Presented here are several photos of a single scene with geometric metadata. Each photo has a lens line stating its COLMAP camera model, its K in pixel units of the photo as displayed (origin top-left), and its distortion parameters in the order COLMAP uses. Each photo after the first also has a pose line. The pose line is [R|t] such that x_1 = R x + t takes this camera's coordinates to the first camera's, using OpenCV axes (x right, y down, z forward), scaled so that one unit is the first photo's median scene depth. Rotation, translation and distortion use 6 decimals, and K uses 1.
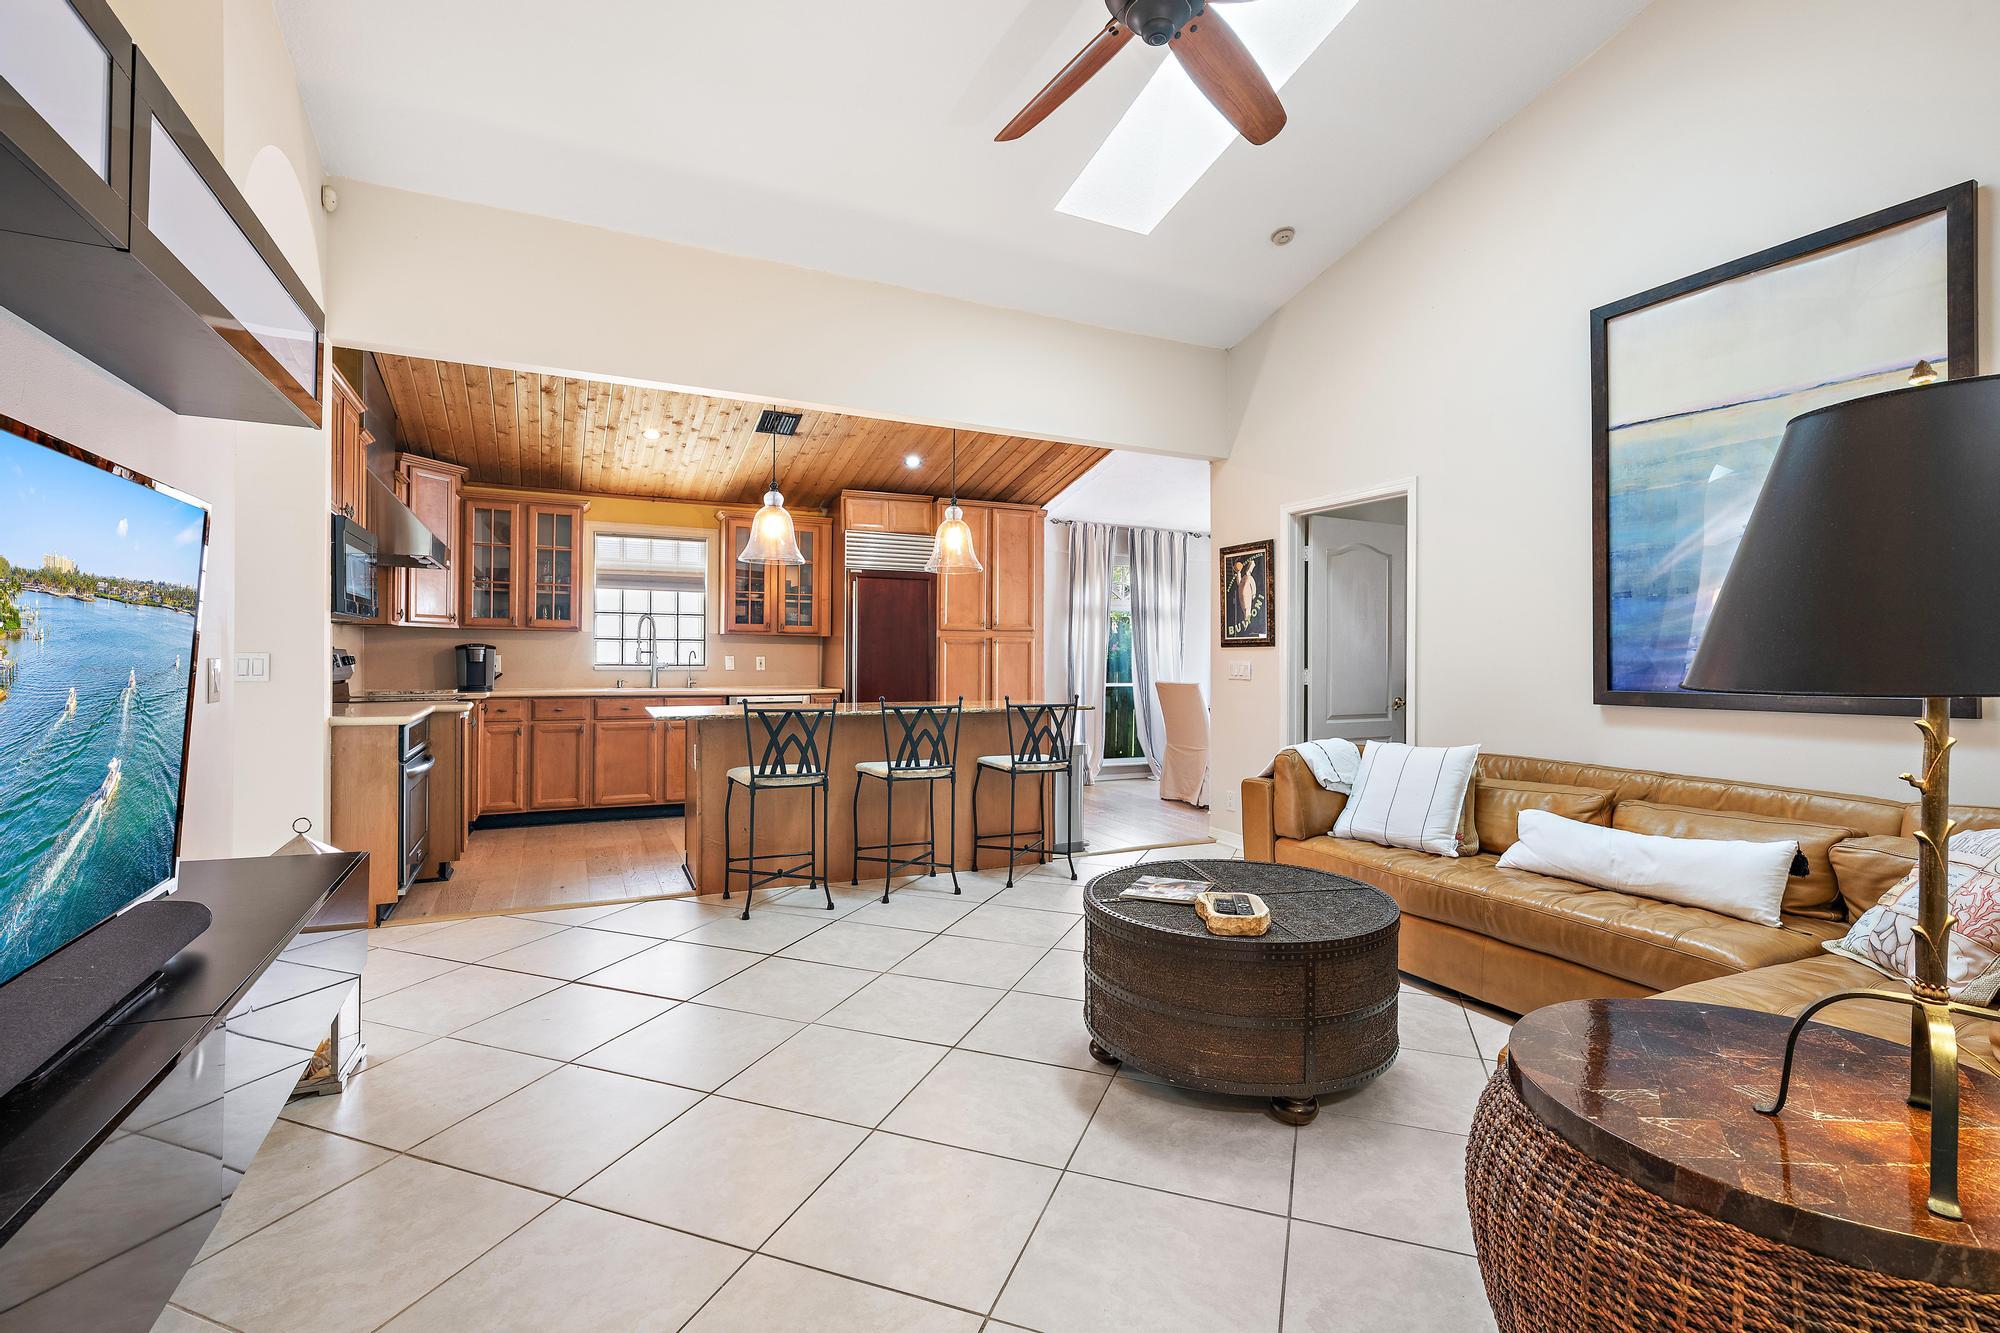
lens RADIAL K [[877.8, 0, 1007.0], [0, 877.8, 661.3], [0, 0, 1]] dist [0.001023, 0.000019]
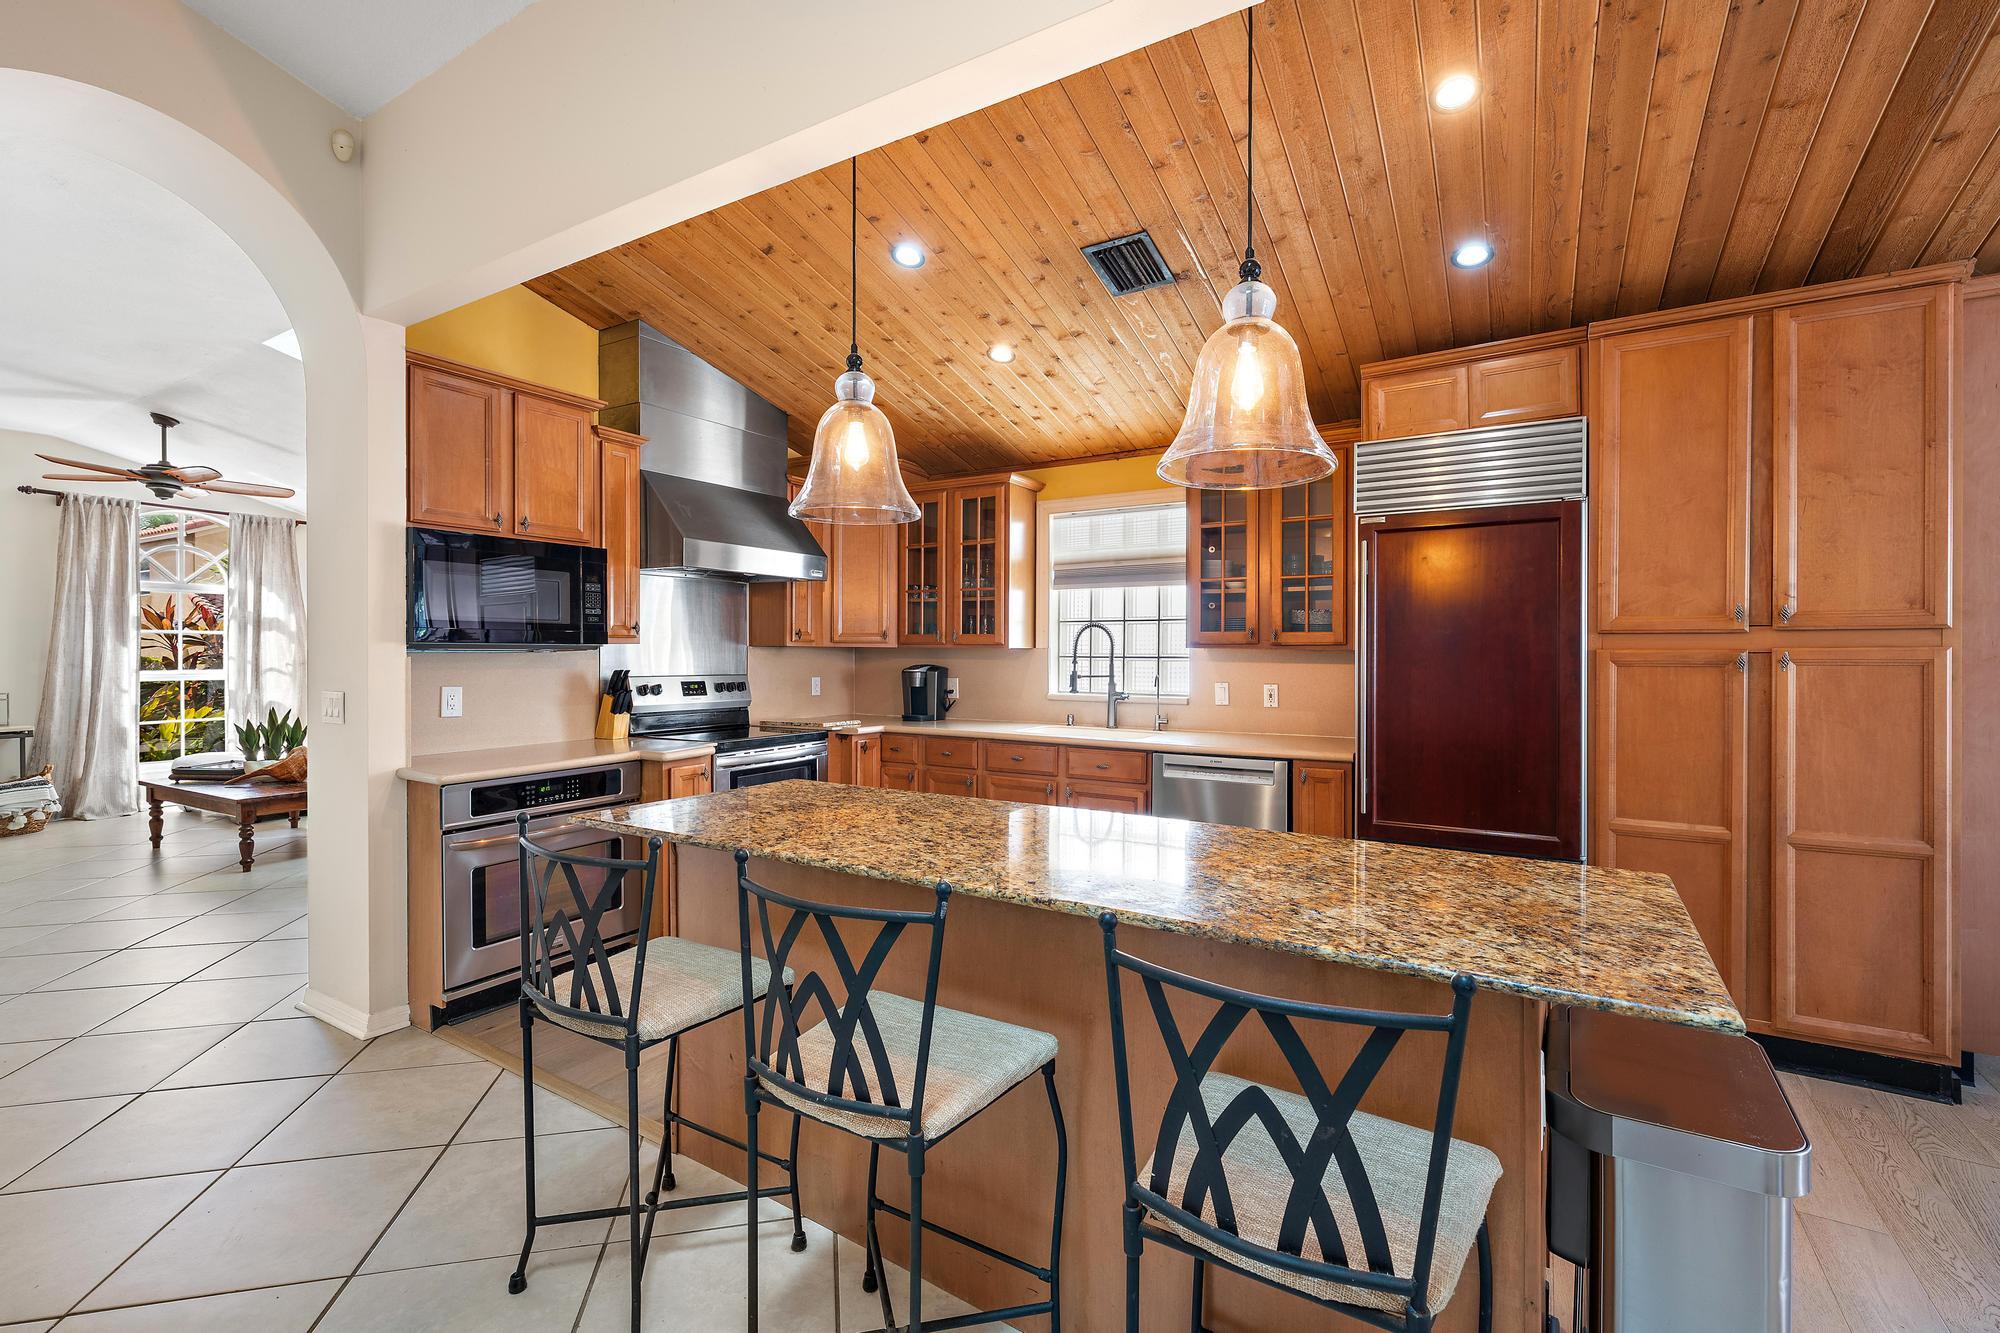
lens RADIAL K [[877.8, 0, 996.2], [0, 877.8, 653.5], [0, 0, 1]] dist [0.001023, 0.000019]
pose [[0.537332, -0.002364, -0.843368, 0.135776], [-0.000001, 0.999996, -0.002804, -0.026090], [0.843371, 0.001507, 0.537330, 0.554776]]
